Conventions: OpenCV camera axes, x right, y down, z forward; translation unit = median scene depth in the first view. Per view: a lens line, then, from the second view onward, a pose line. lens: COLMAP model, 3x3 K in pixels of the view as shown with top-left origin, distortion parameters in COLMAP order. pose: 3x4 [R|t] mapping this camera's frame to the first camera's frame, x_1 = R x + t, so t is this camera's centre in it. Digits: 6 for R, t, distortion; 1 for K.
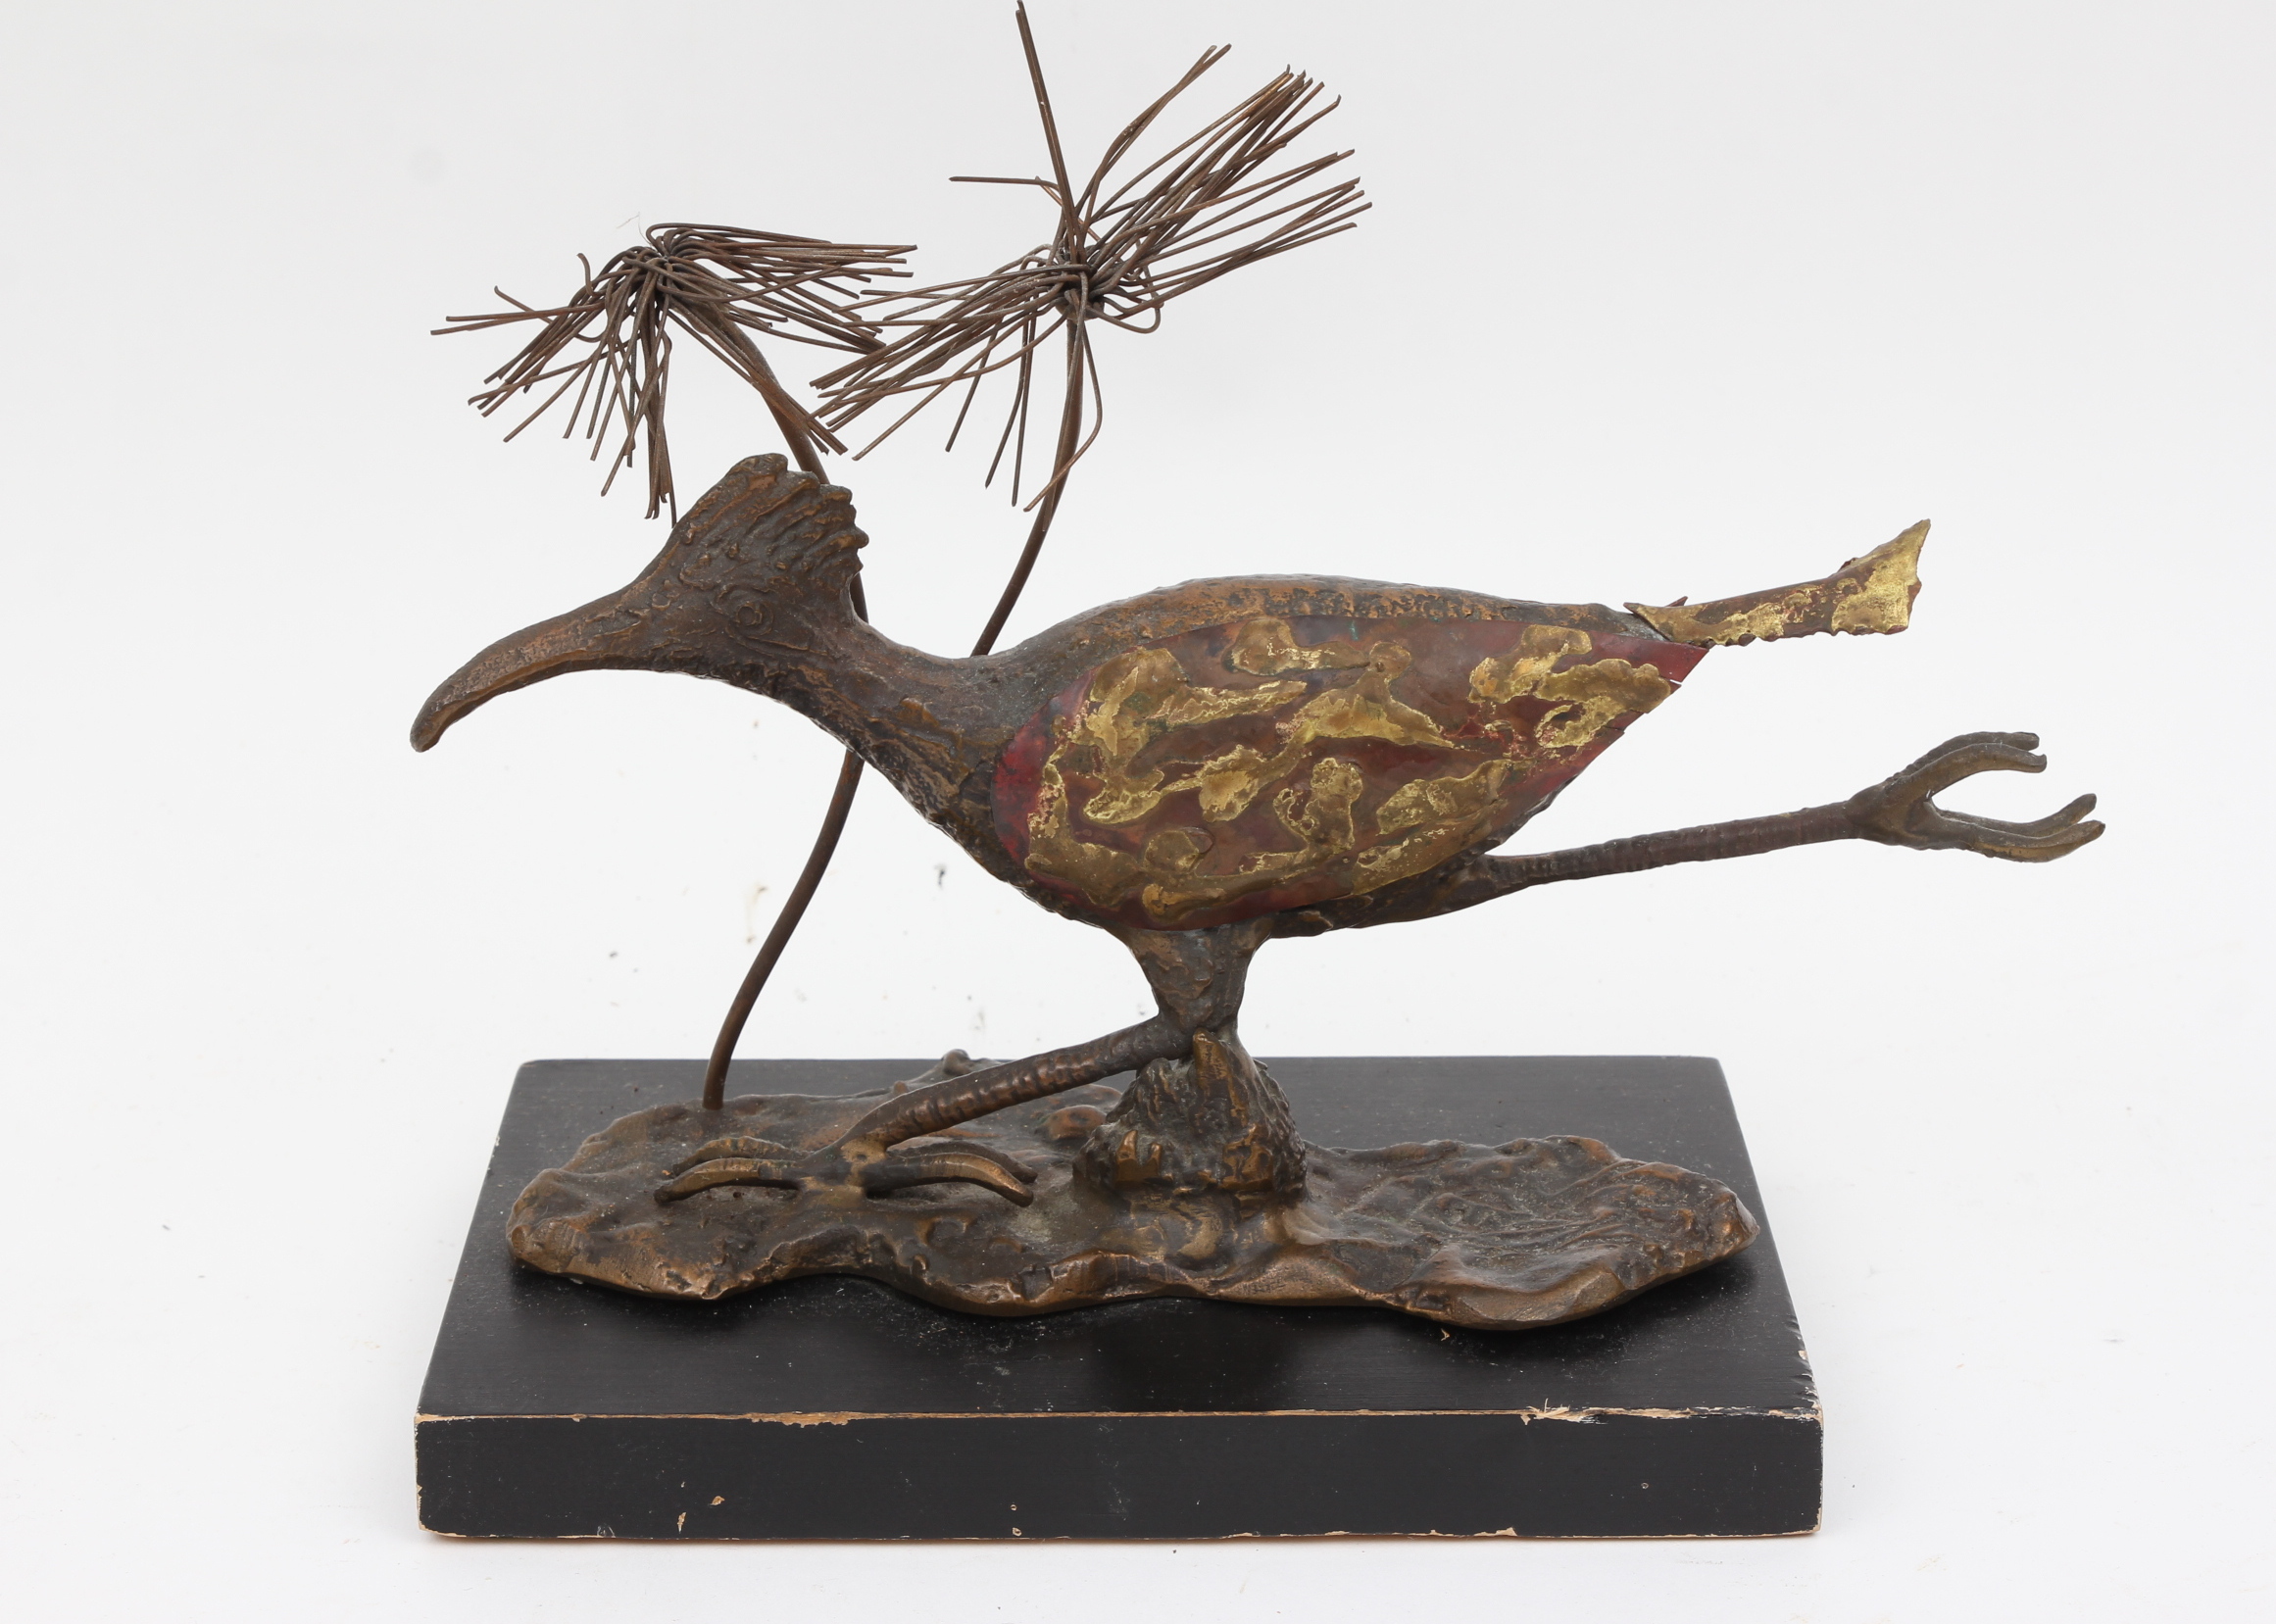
lens RADIAL K [[4943.3, 0, 1138.0], [0, 4943.3, 812.0], [0, 0, 1]] dist [-0.003626, -0.026470]
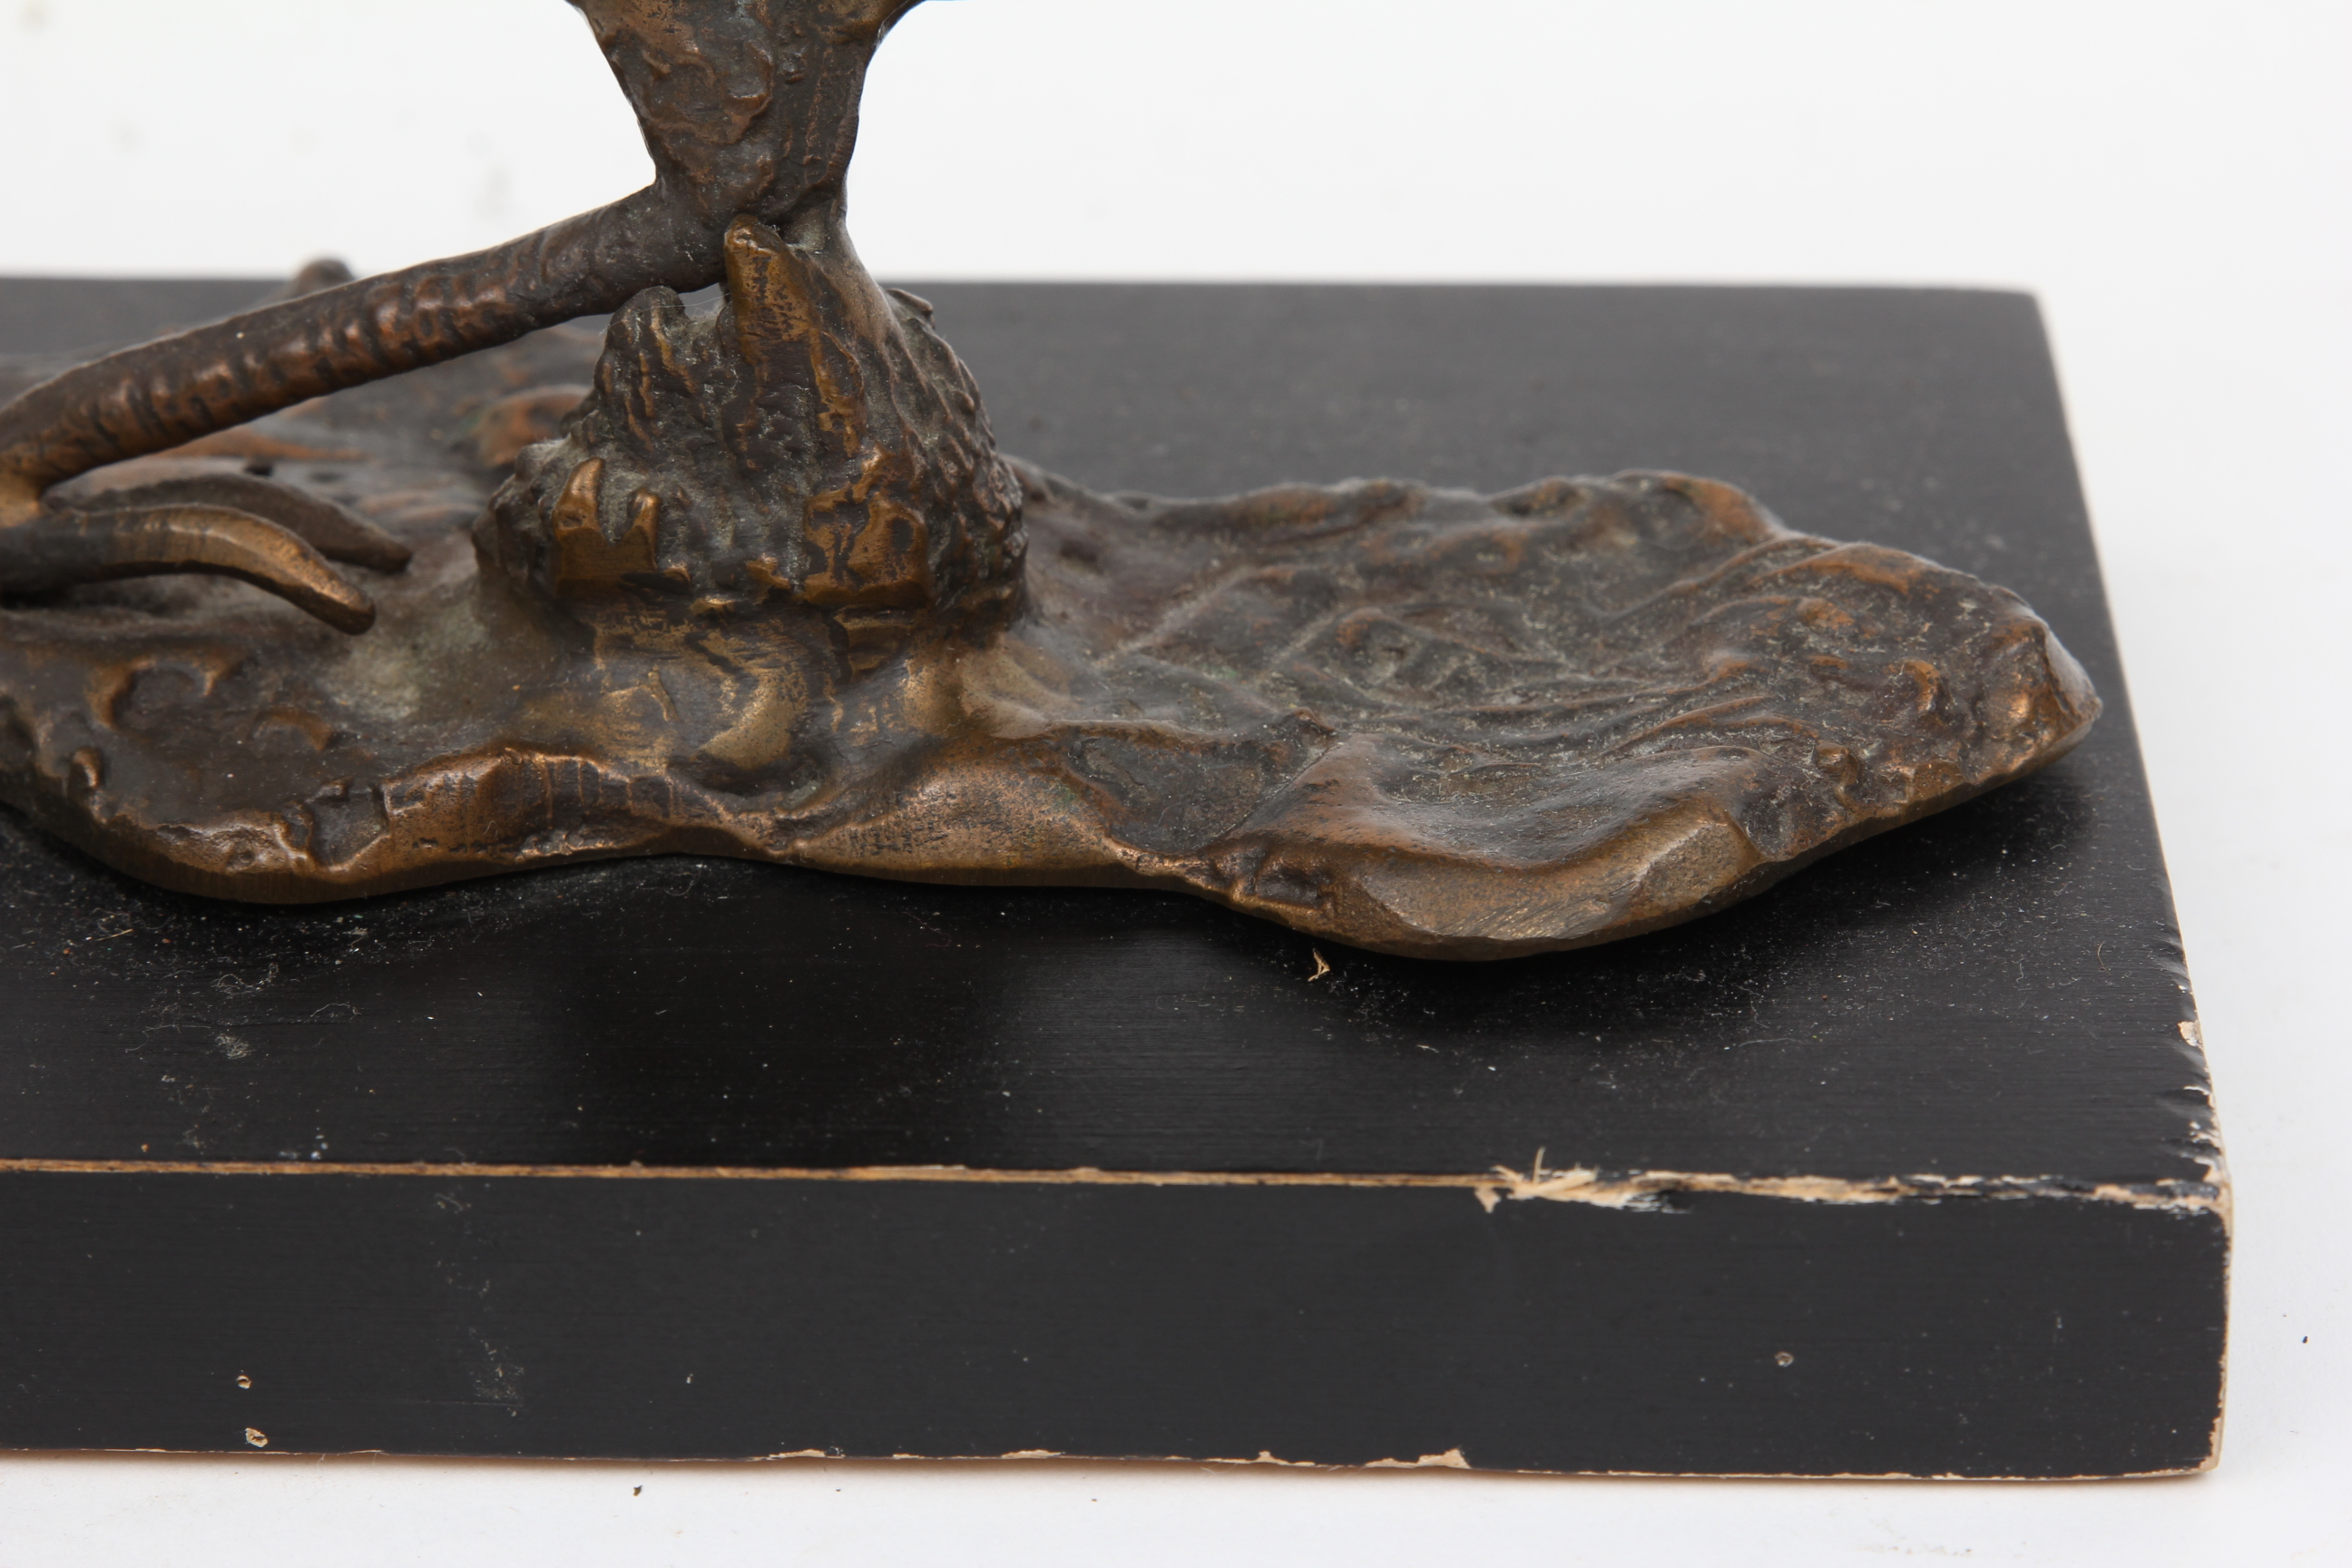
lens RADIAL K [[6117.2, 0, 1176.0], [0, 6117.2, 784.0], [0, 0, 1]] dist [-0.010645, 0.754176]
pose [[0.998915, 0.013286, -0.044637, 0.070875], [-0.006952, 0.990245, 0.139163, 0.019174], [0.046051, -0.138702, 0.989263, 0.483387]]
